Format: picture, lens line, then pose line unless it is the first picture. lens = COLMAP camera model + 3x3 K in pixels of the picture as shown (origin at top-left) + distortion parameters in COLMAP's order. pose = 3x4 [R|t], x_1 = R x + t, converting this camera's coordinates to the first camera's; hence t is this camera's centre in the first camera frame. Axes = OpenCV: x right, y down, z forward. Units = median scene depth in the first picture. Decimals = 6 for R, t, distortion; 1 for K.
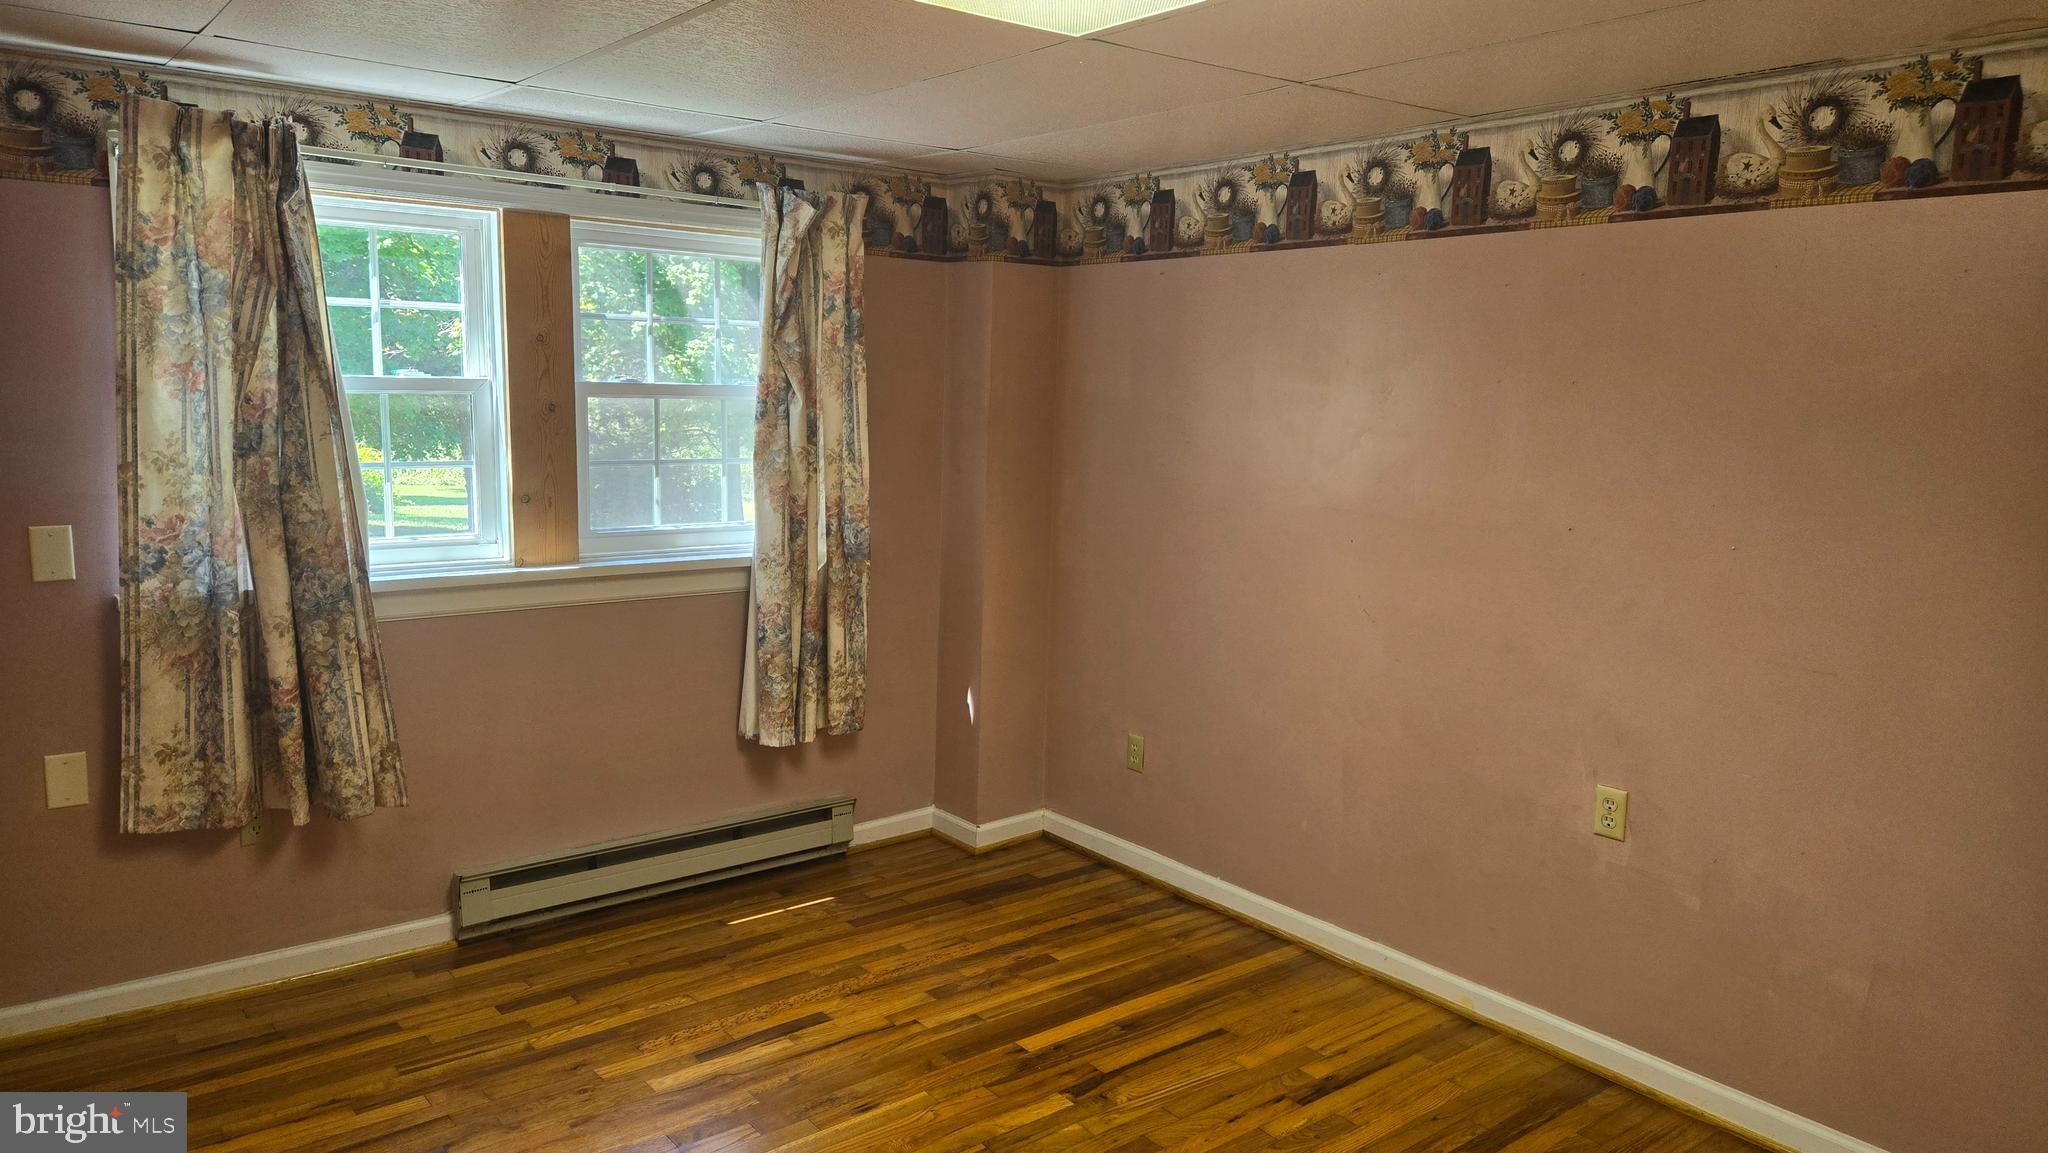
lens RADIAL K [[1354.1, 0, 1015.7], [0, 1354.1, 584.4], [0, 0, 1]] dist [0.057667, -0.051871]
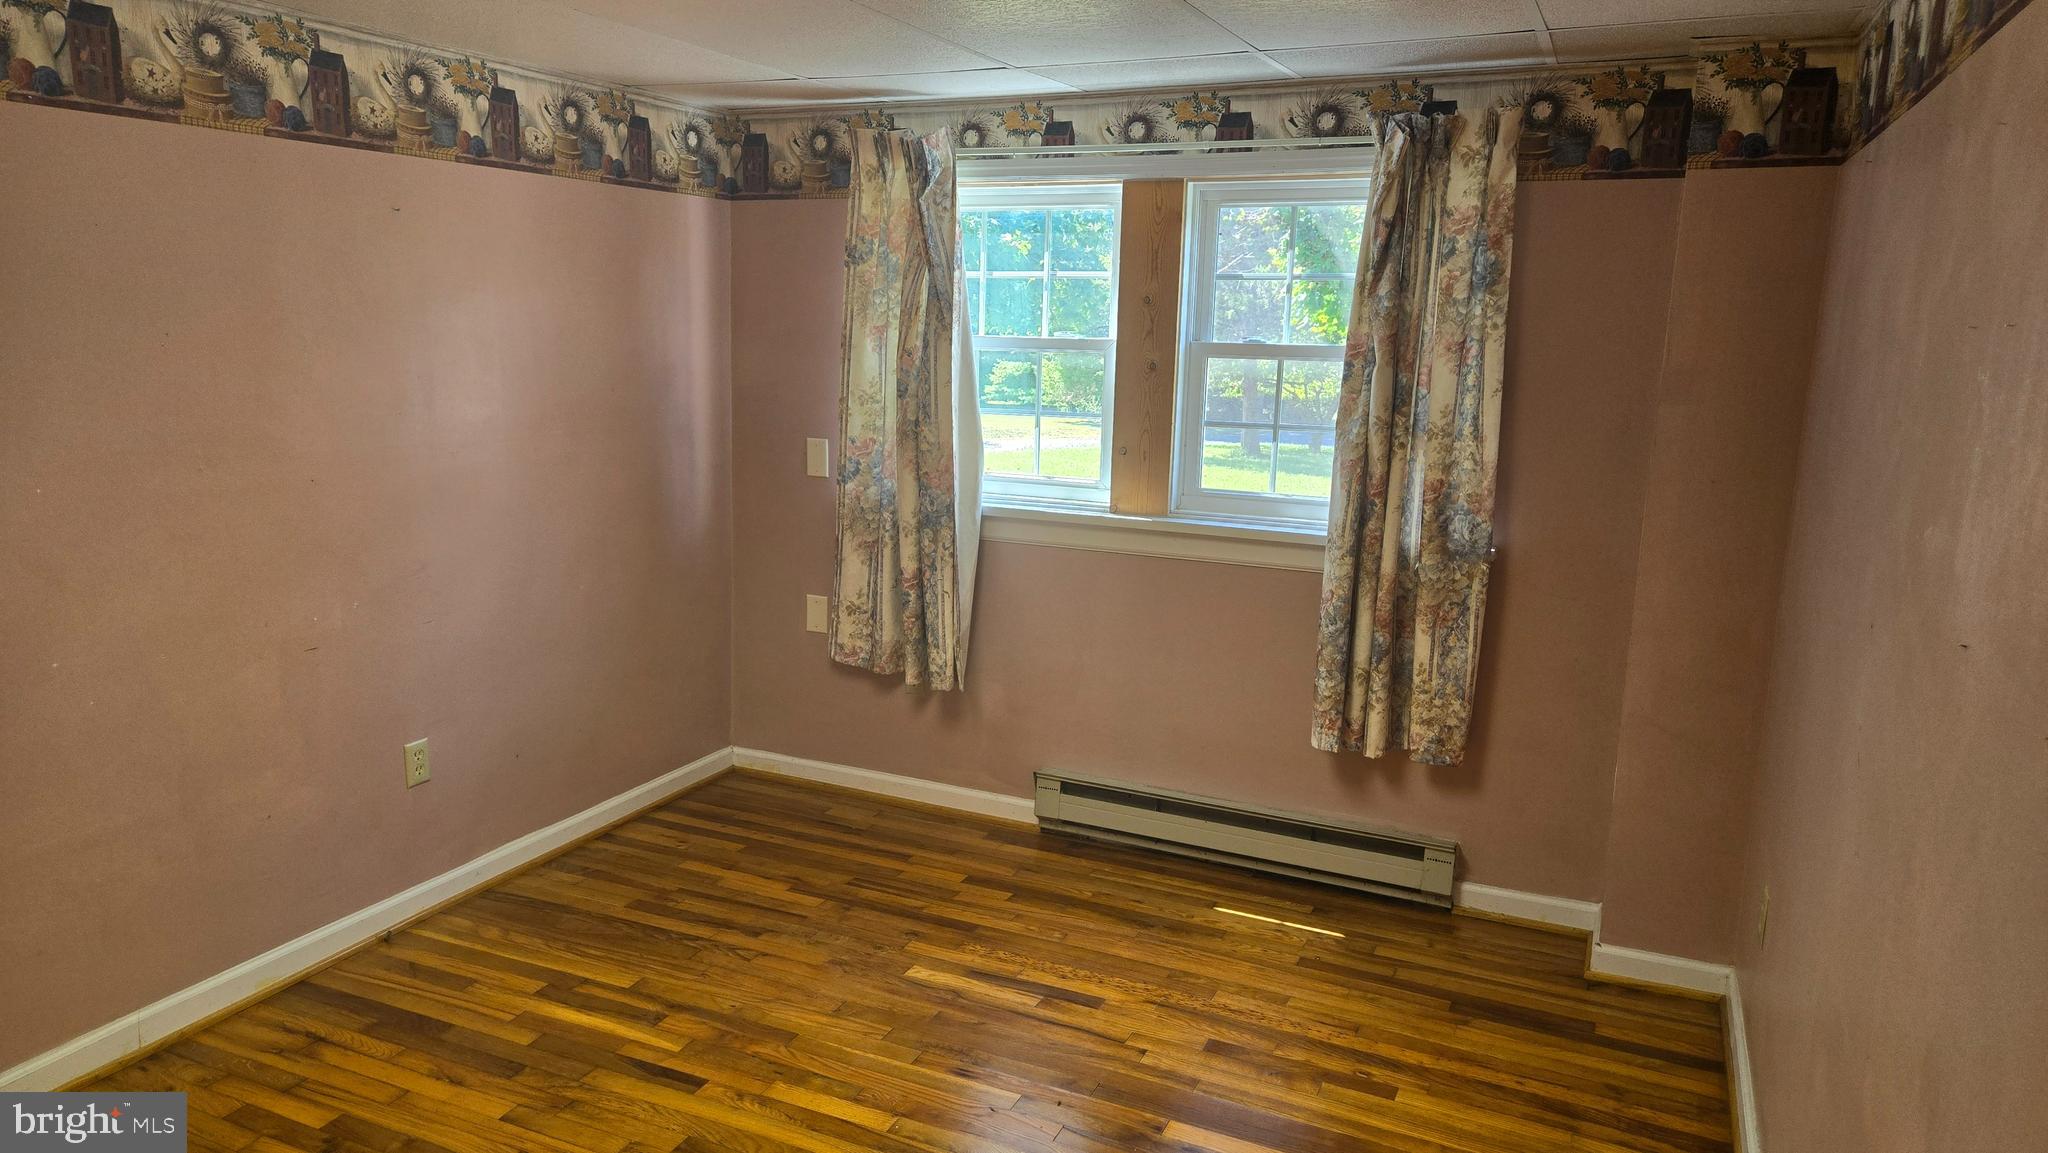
lens RADIAL K [[1354.1, 0, 988.3], [0, 1354.1, 590.0], [0, 0, 1]] dist [0.057667, -0.051871]
pose [[0.443065, 0.159623, -0.882164, 0.564606], [-0.146889, 0.983648, 0.104211, -0.051005], [0.884374, 0.083408, 0.459267, 0.426812]]
